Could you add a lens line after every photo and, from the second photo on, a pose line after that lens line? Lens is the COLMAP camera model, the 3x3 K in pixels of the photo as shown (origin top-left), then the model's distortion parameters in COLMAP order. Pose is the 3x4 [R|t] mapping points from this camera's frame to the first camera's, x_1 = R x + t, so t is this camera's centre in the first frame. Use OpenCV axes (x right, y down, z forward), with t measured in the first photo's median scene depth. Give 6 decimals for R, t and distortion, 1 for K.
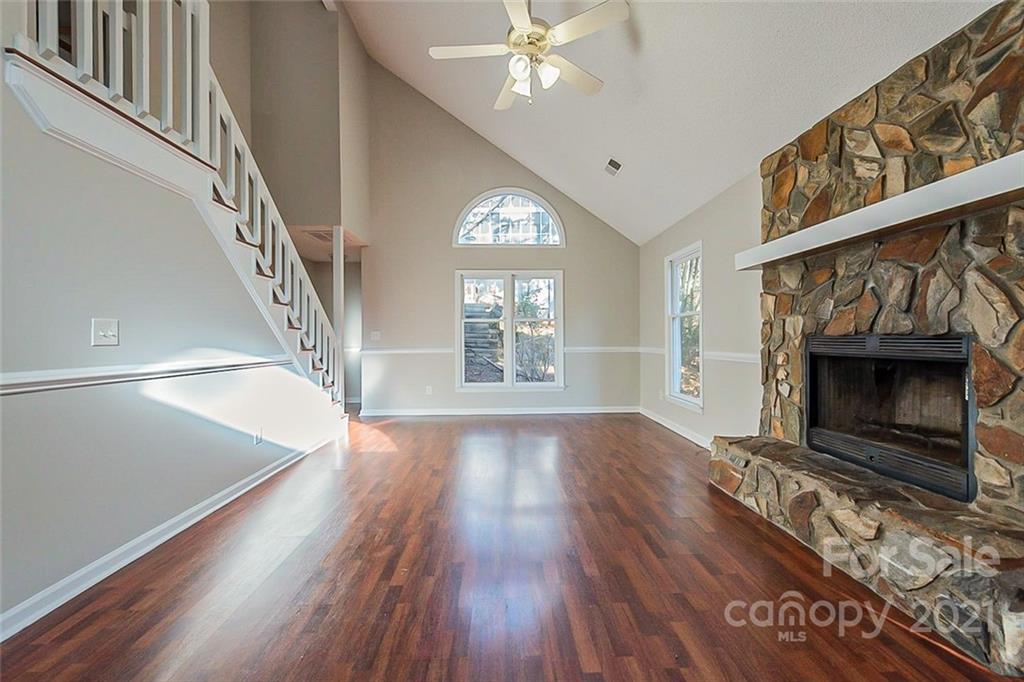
lens RADIAL K [[429.9, 0, 502.9], [0, 429.9, 341.0], [0, 0, 1]] dist [0.000769, 0.000013]
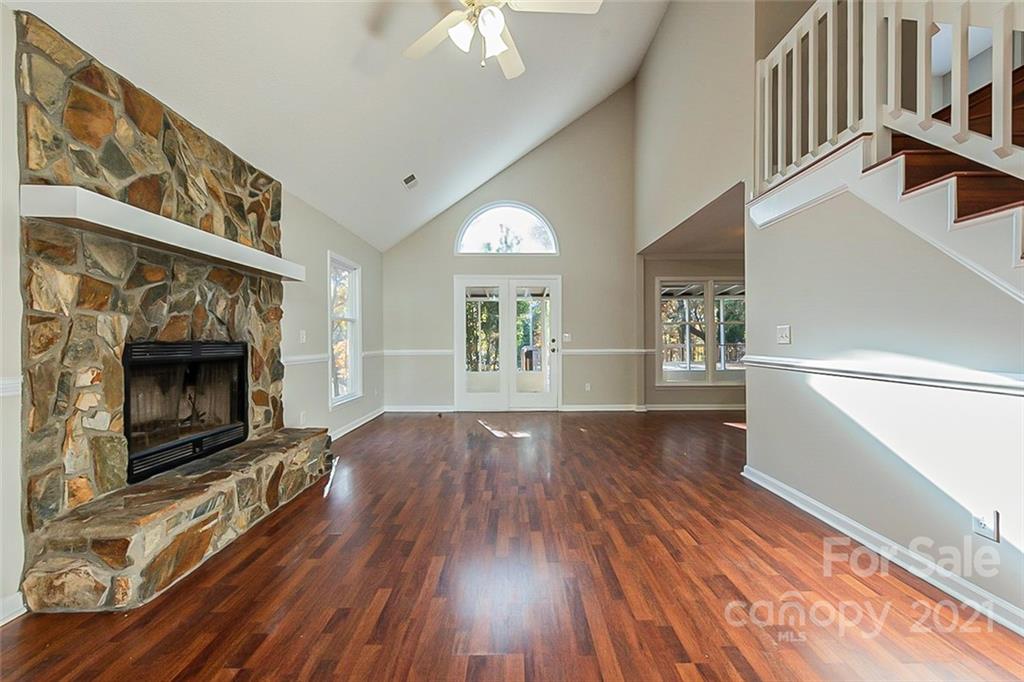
lens RADIAL K [[429.9, 0, 502.9], [0, 429.9, 341.0], [0, 0, 1]] dist [0.000769, 0.000013]
pose [[-0.999559, 0.009018, 0.028301, 0.005873], [0.009195, 0.999939, 0.006158, -0.013284], [-0.028244, 0.006416, -0.999580, 1.977185]]
